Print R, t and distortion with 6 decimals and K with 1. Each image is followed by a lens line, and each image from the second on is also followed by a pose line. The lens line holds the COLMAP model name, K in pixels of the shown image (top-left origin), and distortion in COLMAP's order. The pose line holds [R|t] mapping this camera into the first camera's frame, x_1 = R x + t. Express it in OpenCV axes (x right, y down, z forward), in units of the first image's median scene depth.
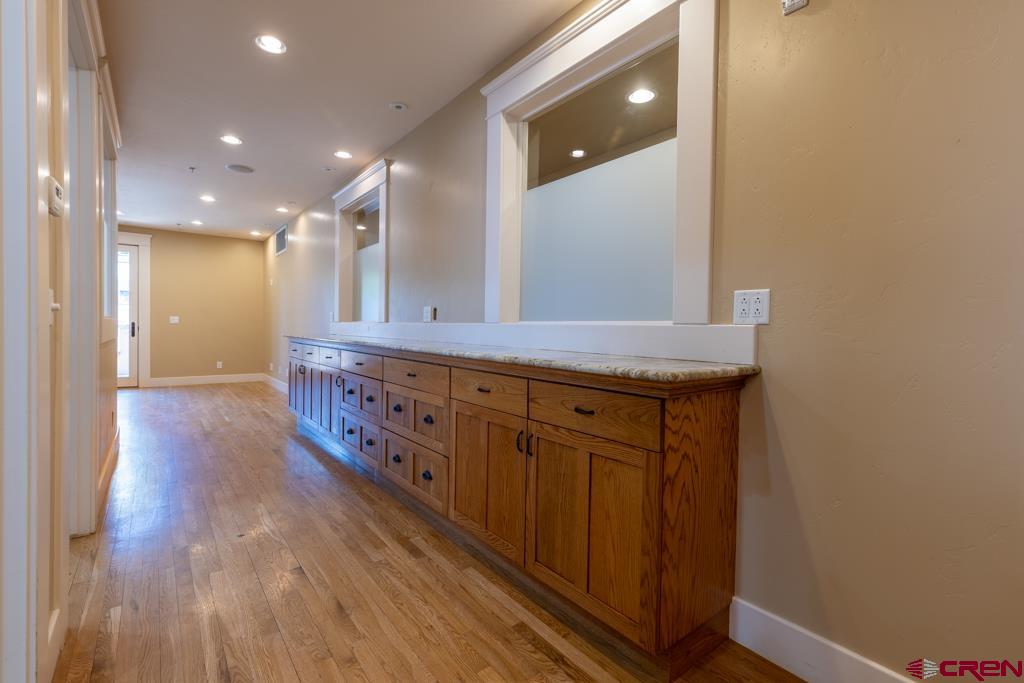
lens RADIAL K [[463.4, 0, 513.5], [0, 463.4, 336.0], [0, 0, 1]] dist [0.010300, -0.000195]
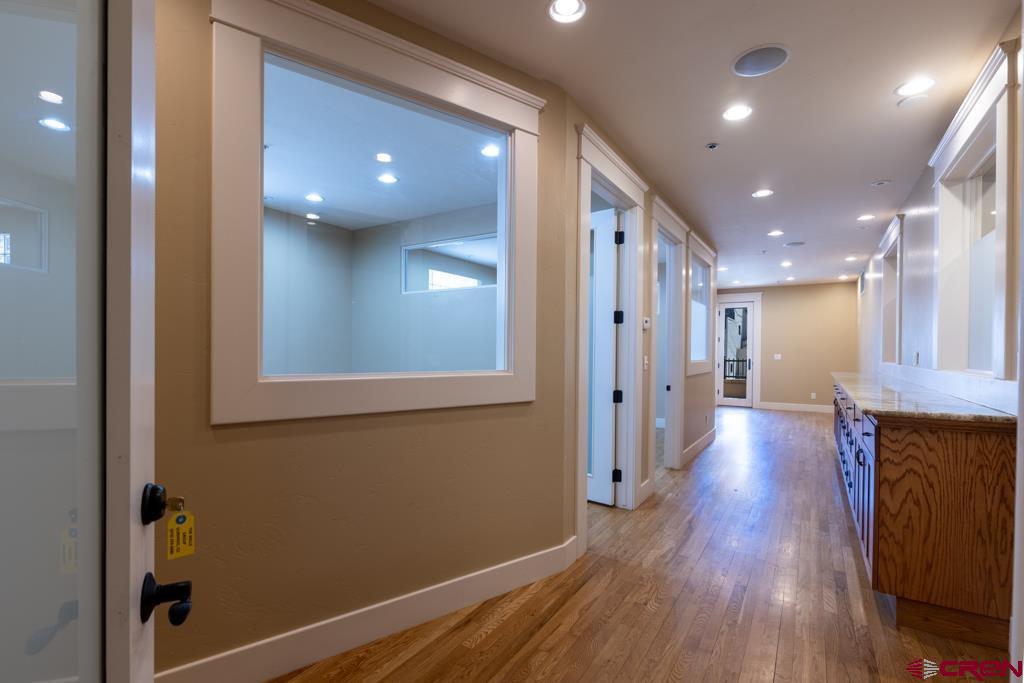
lens RADIAL K [[480.6, 0, 505.6], [0, 480.6, 353.4], [0, 0, 1]] dist [-0.020025, 0.000630]
pose [[0.336706, -0.007071, -0.941583, 0.817099], [-0.020235, 0.999687, -0.014743, -0.035909], [0.941392, 0.024017, 0.336457, -0.420390]]
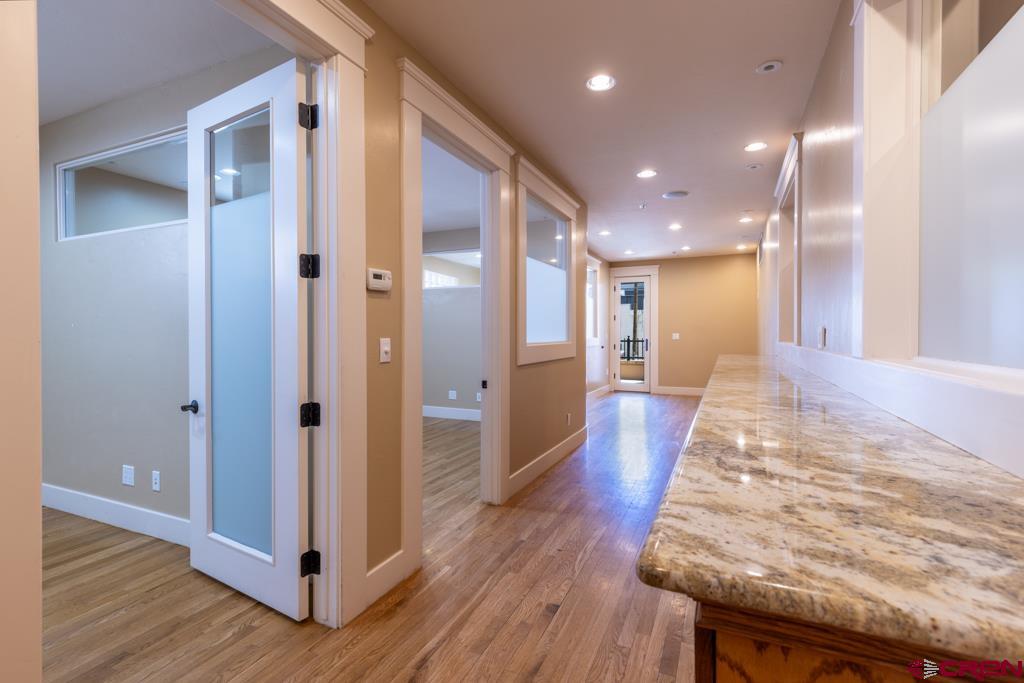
lens RADIAL K [[470.1, 0, 510.3], [0, 470.1, 335.4], [0, 0, 1]] dist [0.002235, -0.000288]
pose [[0.463995, -0.011940, -0.885757, 0.343782], [-0.006802, 0.999832, -0.017041, -0.052407], [0.885812, 0.013931, 0.463836, 0.393981]]
